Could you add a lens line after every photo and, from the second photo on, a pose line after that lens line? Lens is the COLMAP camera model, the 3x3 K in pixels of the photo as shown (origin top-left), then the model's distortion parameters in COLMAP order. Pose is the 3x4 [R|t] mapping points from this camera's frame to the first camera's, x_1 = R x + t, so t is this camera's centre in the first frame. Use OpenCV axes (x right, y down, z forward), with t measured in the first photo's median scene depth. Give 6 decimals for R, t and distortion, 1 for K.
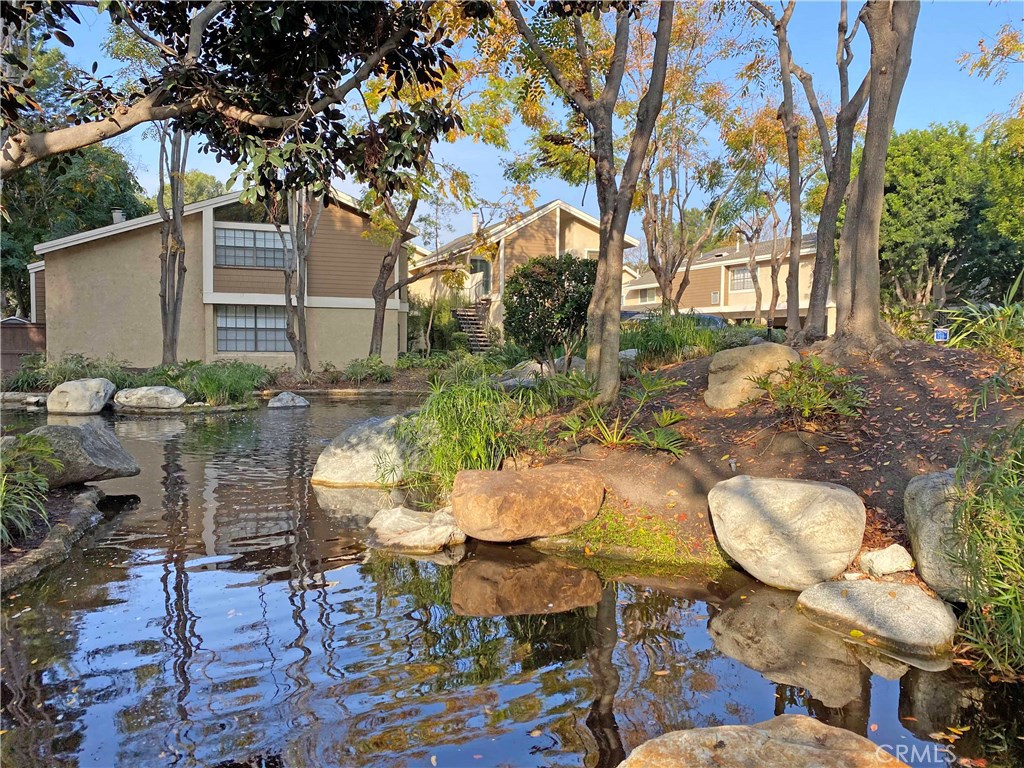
lens RADIAL K [[783.8, 0, 511.6], [0, 783.8, 385.4], [0, 0, 1]] dist [0.015683, -0.017259]
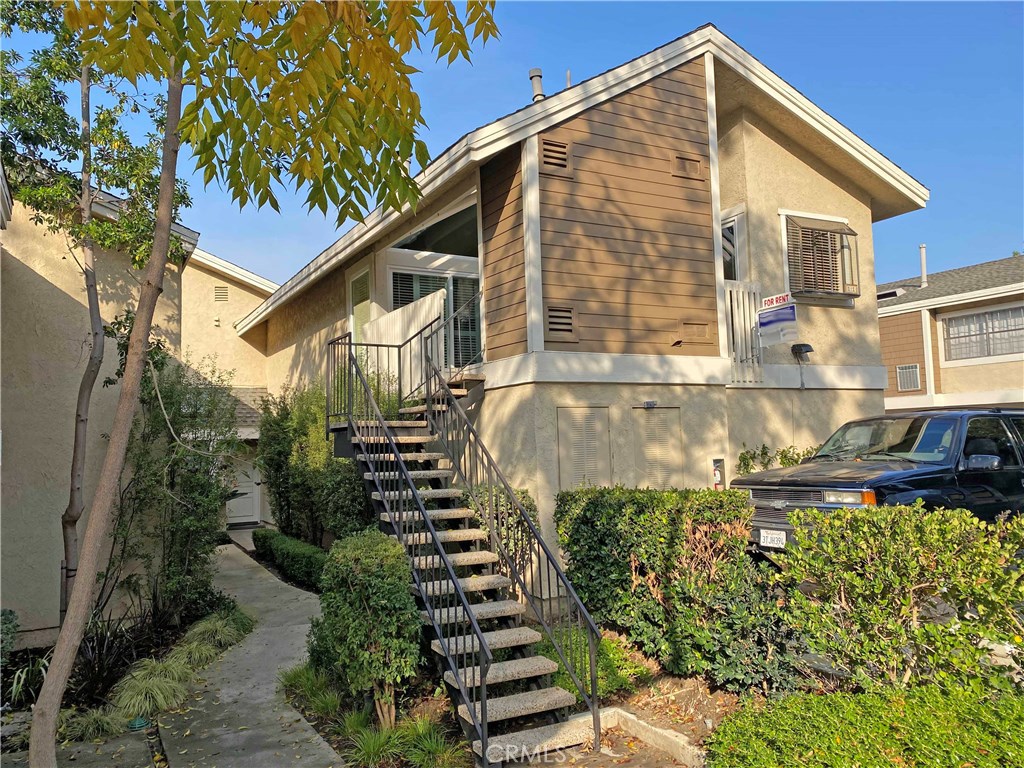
lens RADIAL K [[783.8, 0, 514.3], [0, 783.8, 381.6], [0, 0, 1]] dist [0.015683, -0.017259]
pose [[0.990754, -0.025789, 0.133194, -0.051627], [0.043453, 0.990368, -0.131465, -0.075321], [-0.128521, 0.136038, 0.982332, 0.743130]]
